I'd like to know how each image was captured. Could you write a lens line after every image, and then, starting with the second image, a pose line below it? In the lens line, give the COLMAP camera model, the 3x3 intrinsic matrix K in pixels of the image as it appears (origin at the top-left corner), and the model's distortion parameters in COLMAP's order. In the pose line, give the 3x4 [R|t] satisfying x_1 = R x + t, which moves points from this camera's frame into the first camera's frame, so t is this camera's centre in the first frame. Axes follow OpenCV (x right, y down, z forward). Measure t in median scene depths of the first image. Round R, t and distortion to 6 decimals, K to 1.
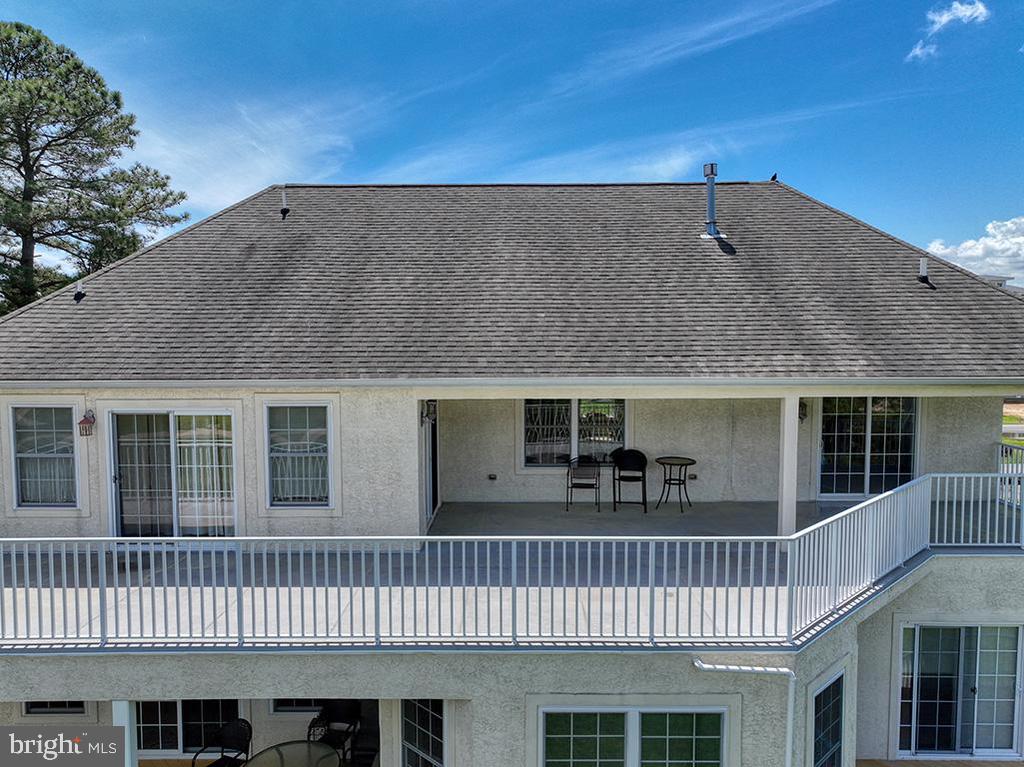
lens RADIAL K [[730.1, 0, 517.3], [0, 730.1, 384.7], [0, 0, 1]] dist [0.004949, -0.000265]
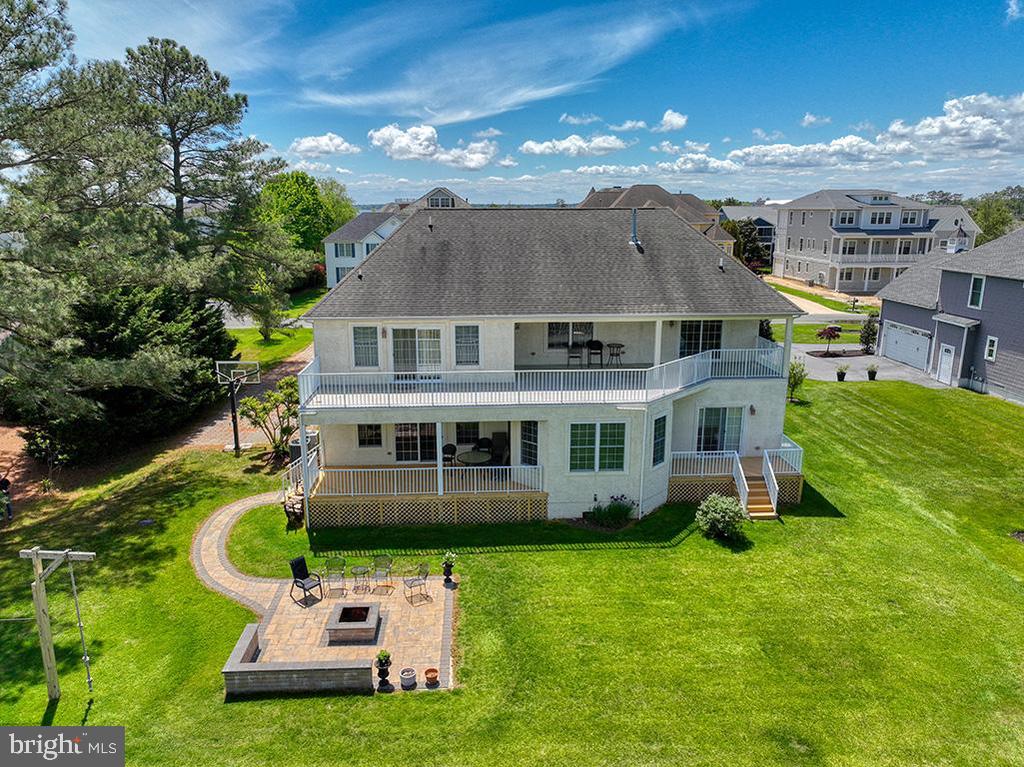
lens RADIAL K [[730.1, 0, 517.3], [0, 730.1, 384.7], [0, 0, 1]] dist [0.004949, -0.000265]
pose [[0.998278, -0.013003, 0.057209, -0.271515], [0.003663, 0.987043, 0.160416, -0.172576], [-0.058554, -0.159930, 0.985390, -1.526434]]
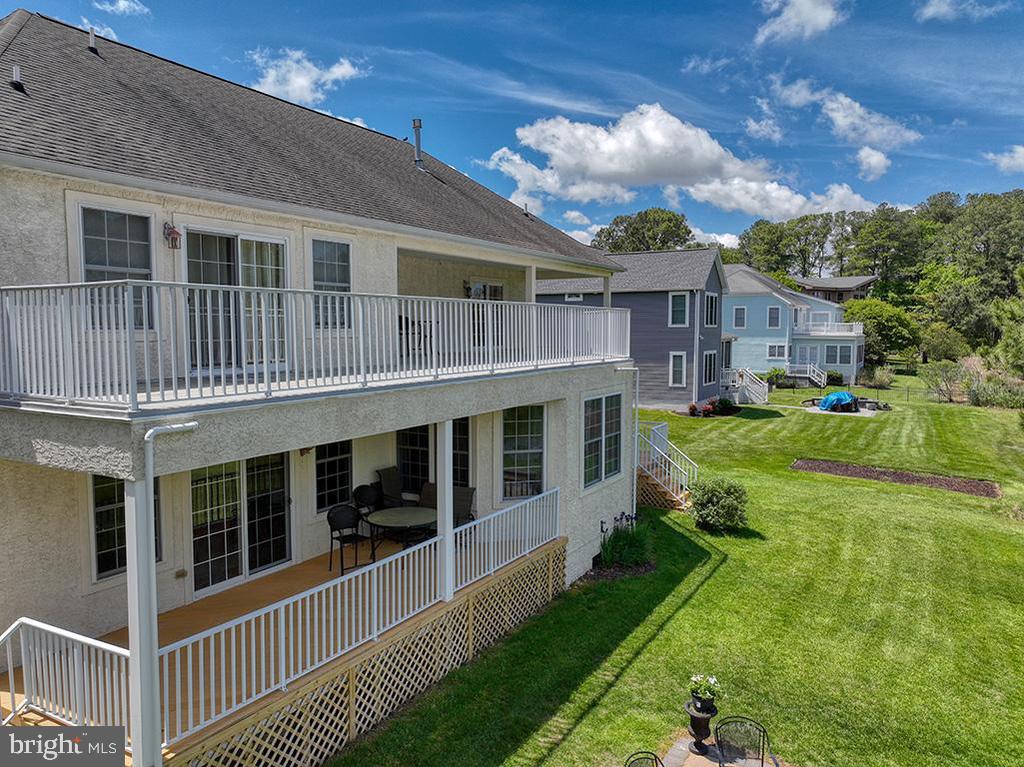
lens RADIAL K [[730.1, 0, 517.3], [0, 730.1, 384.7], [0, 0, 1]] dist [0.004949, -0.000265]
pose [[0.489274, -0.063555, 0.869811, -1.180203], [0.061300, 0.997381, 0.038395, 0.229720], [-0.869973, 0.034534, 0.491889, 0.168241]]
